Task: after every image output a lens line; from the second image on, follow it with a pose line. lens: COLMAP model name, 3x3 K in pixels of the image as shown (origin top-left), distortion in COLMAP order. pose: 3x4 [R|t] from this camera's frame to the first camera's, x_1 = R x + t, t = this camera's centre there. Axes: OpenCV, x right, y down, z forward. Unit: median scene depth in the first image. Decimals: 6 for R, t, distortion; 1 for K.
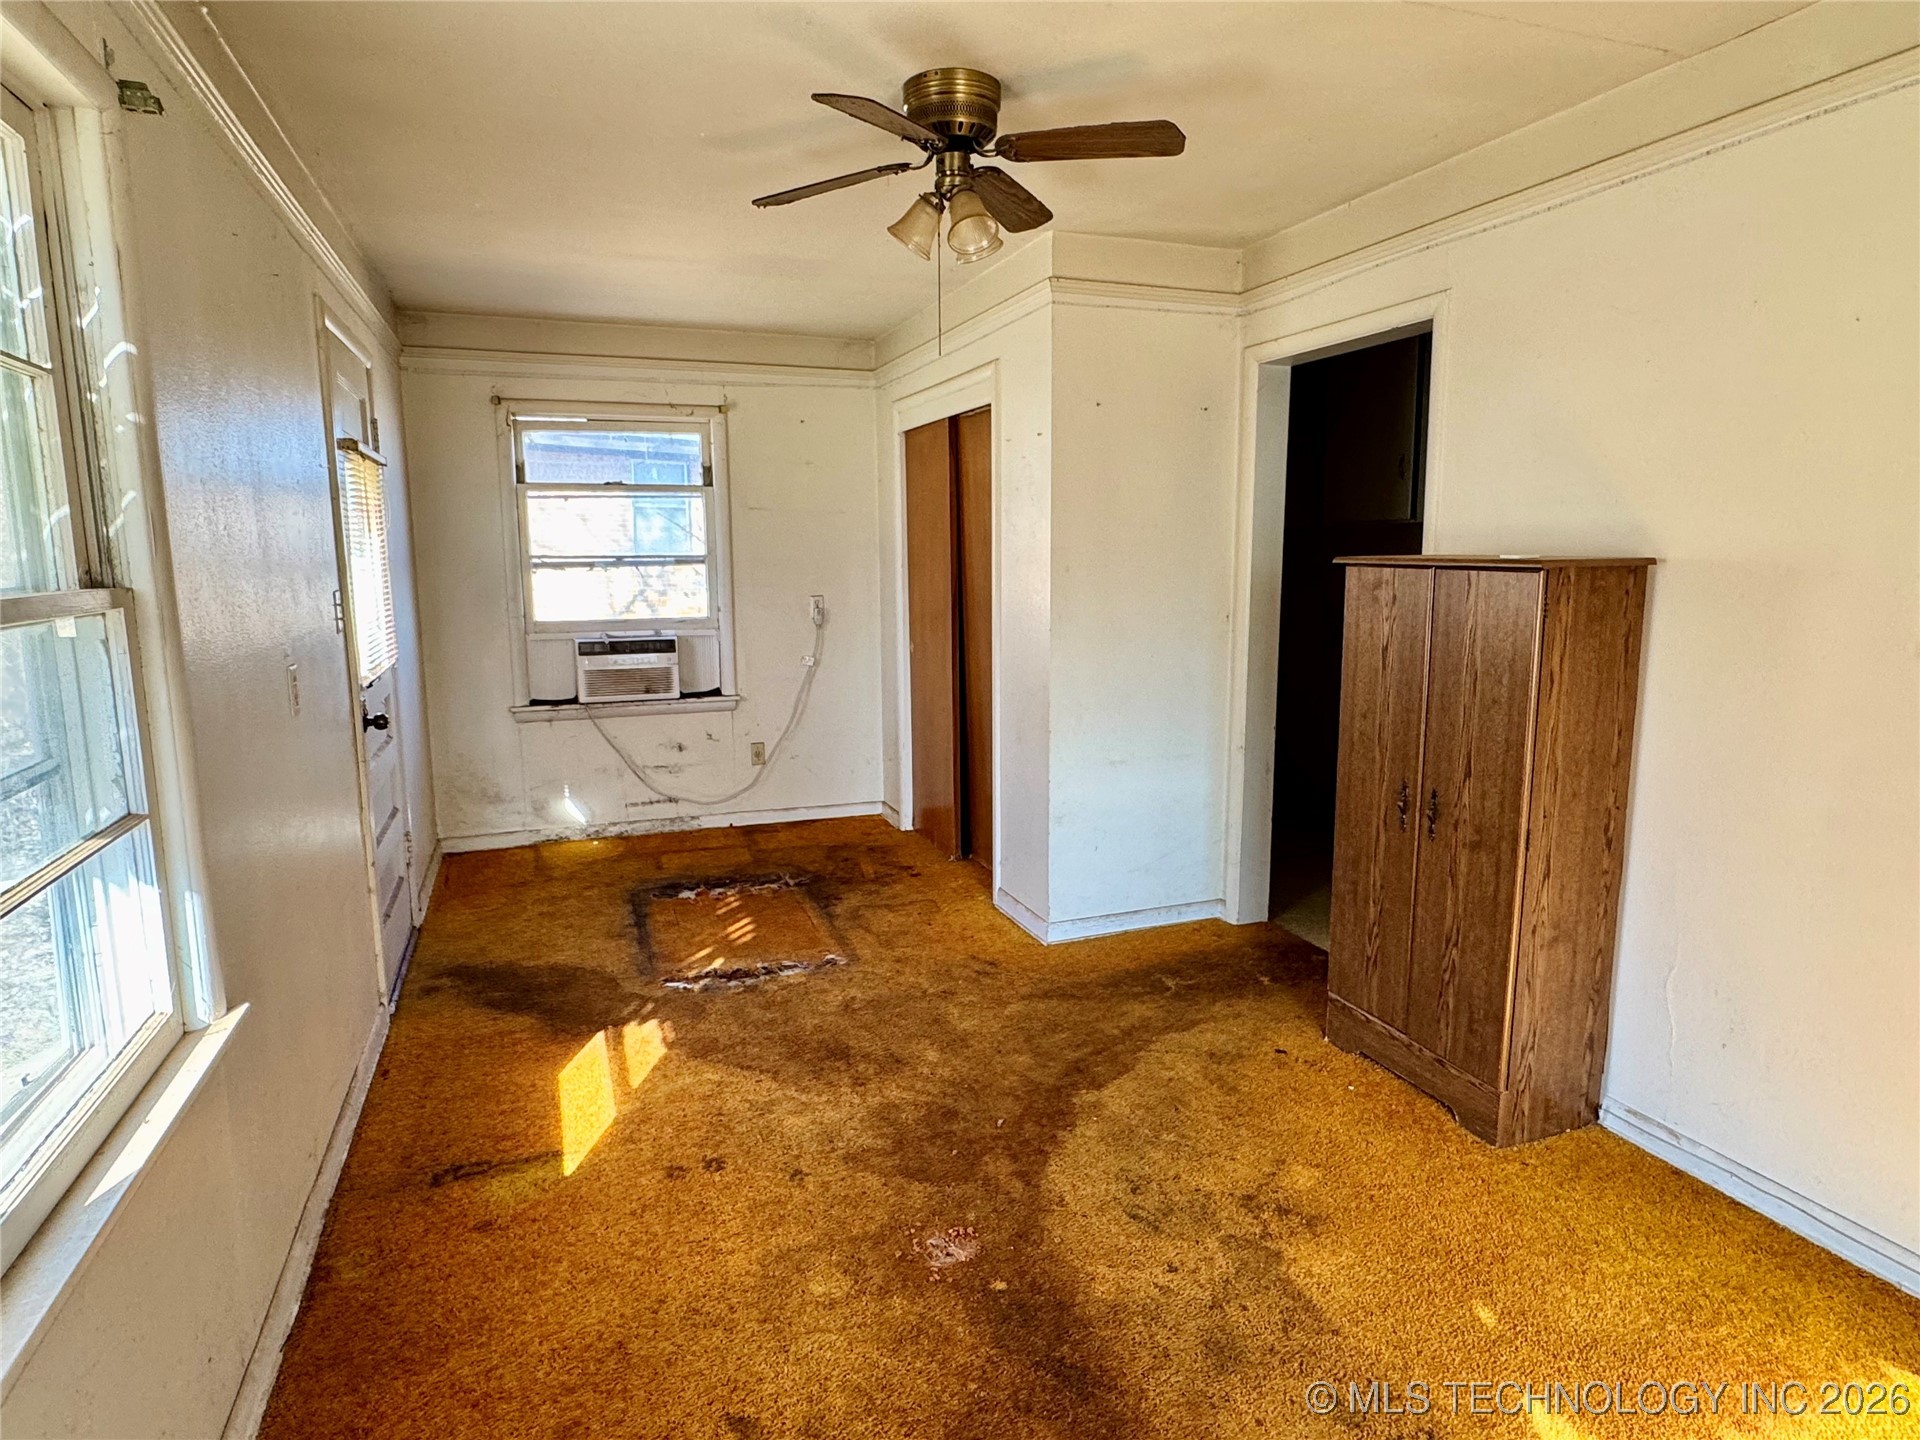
lens RADIAL K [[1113.1, 0, 956.0], [0, 1113.1, 710.7], [0, 0, 1]] dist [-0.002841, 0.002783]
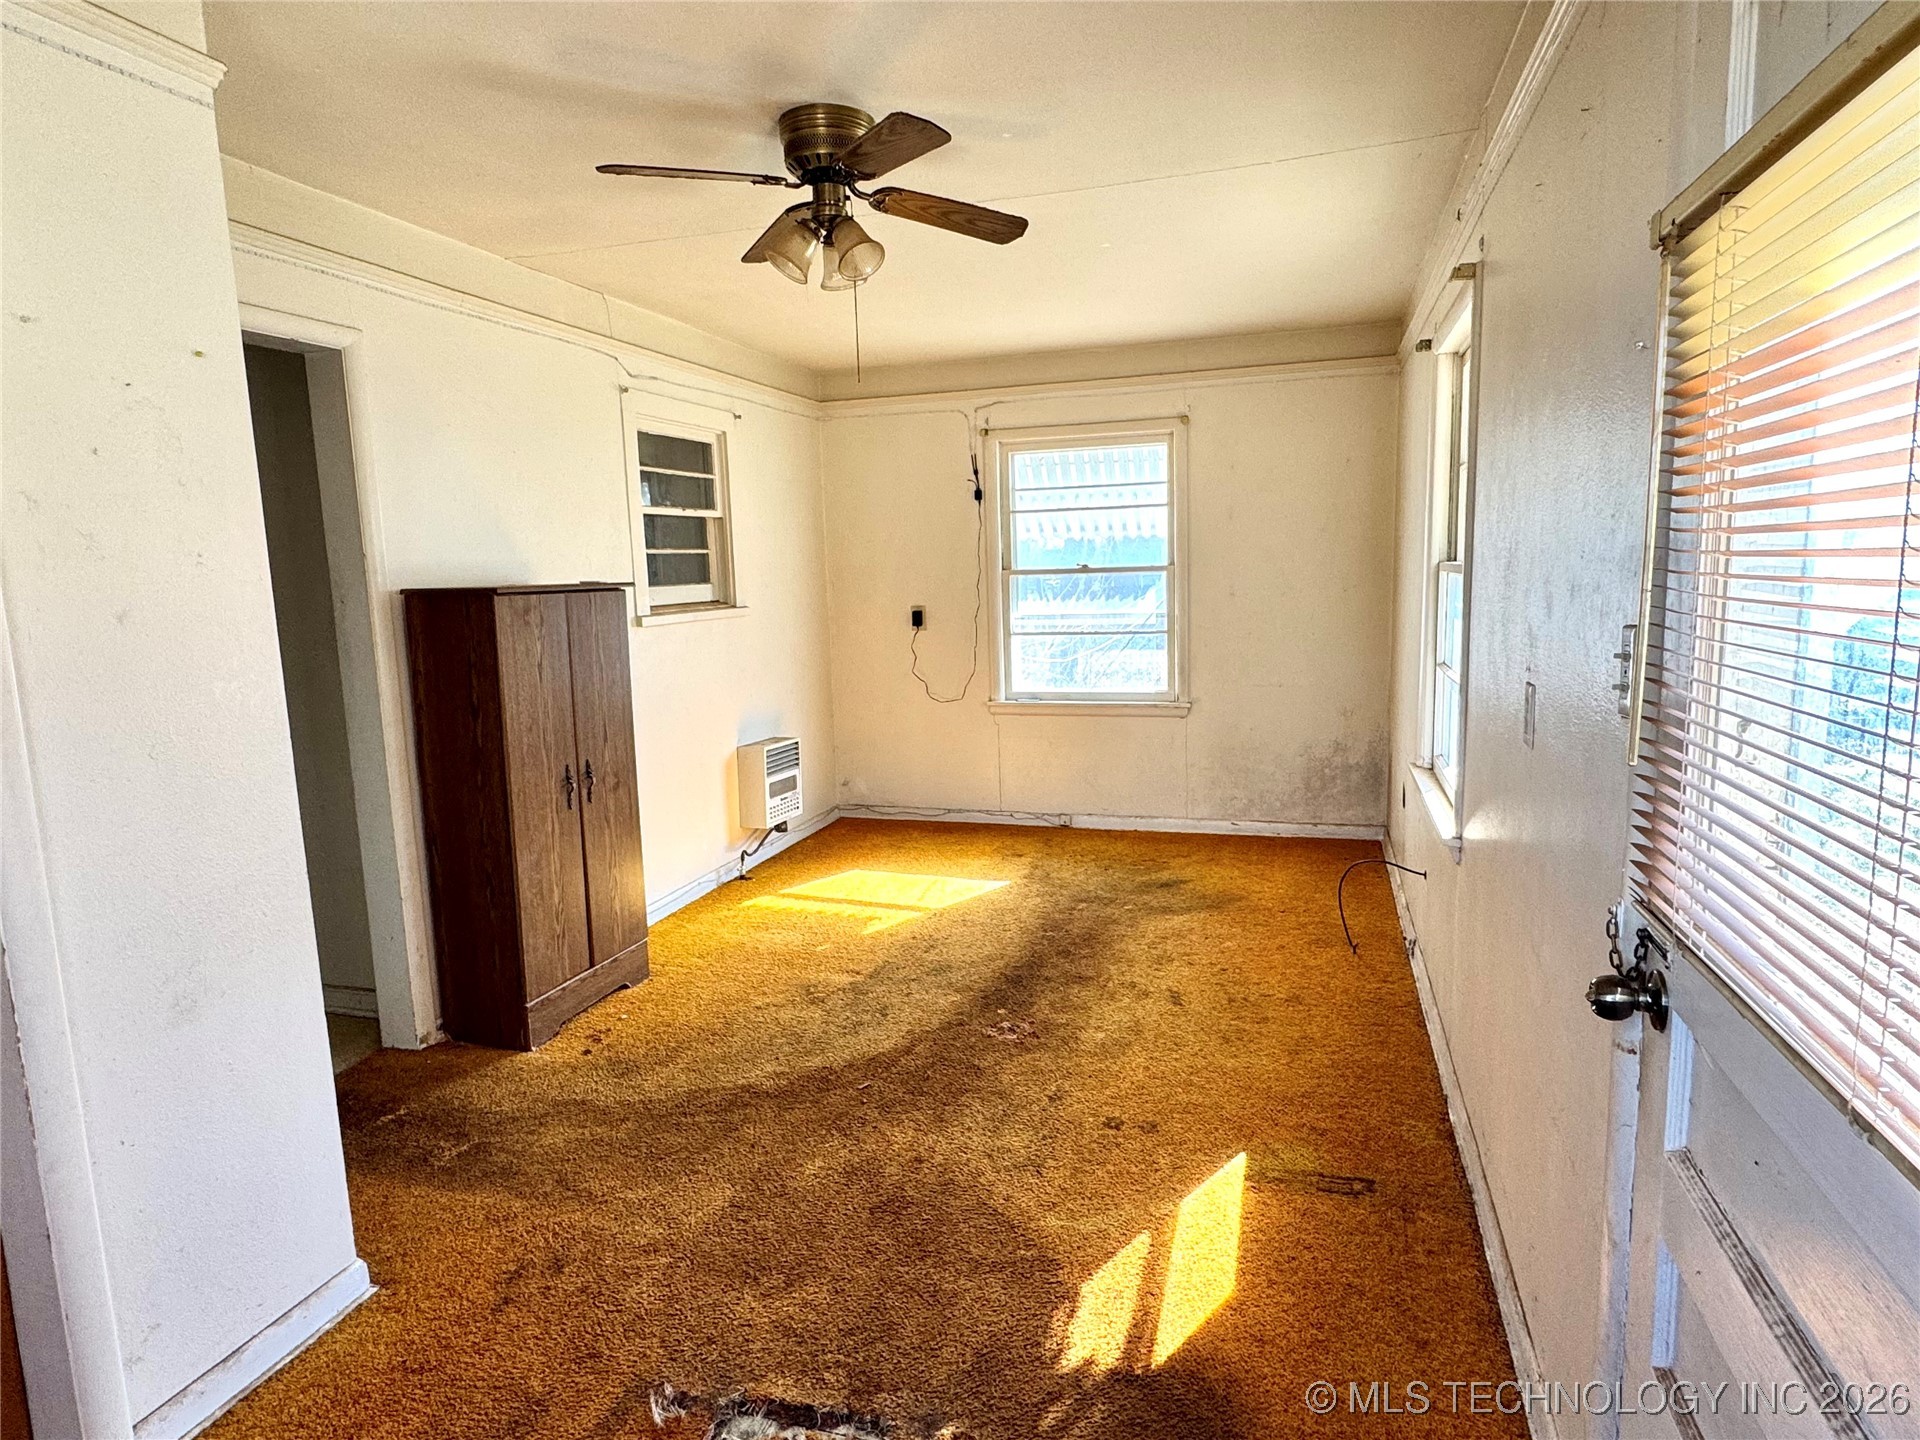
lens RADIAL K [[1113.1, 0, 955.1], [0, 1113.1, 728.9], [0, 0, 1]] dist [-0.002841, 0.002783]
pose [[-0.792282, -0.059058, 0.607290, -0.652584], [0.124543, 0.958697, 0.255712, -0.230176], [-0.597309, 0.278230, -0.752204, 1.607731]]
